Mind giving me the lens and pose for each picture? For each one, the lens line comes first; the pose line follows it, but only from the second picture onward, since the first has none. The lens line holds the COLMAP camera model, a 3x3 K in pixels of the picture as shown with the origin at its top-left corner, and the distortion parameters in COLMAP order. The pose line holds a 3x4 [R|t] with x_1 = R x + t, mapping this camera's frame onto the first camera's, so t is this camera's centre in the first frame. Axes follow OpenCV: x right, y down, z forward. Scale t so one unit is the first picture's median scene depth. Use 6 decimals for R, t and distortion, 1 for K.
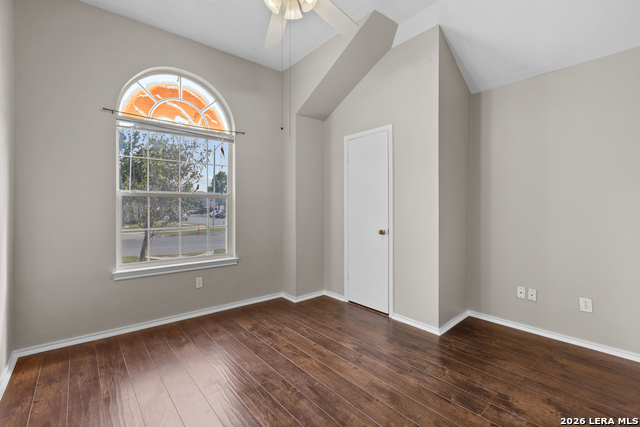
lens RADIAL K [[286.7, 0, 314.6], [0, 286.7, 207.6], [0, 0, 1]] dist [0.000865, -0.000329]
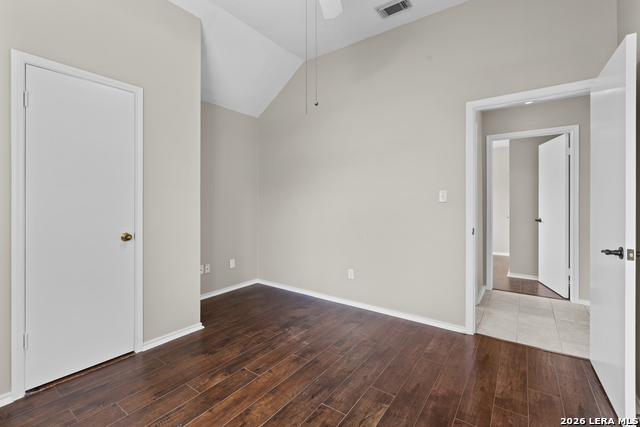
lens RADIAL K [[286.7, 0, 314.6], [0, 286.7, 207.6], [0, 0, 1]] dist [0.000865, -0.000329]
pose [[-0.252606, -0.017318, 0.967414, -0.761594], [-0.001696, 0.999846, 0.017456, -0.000451], [-0.967568, 0.002769, -0.252596, 1.034615]]
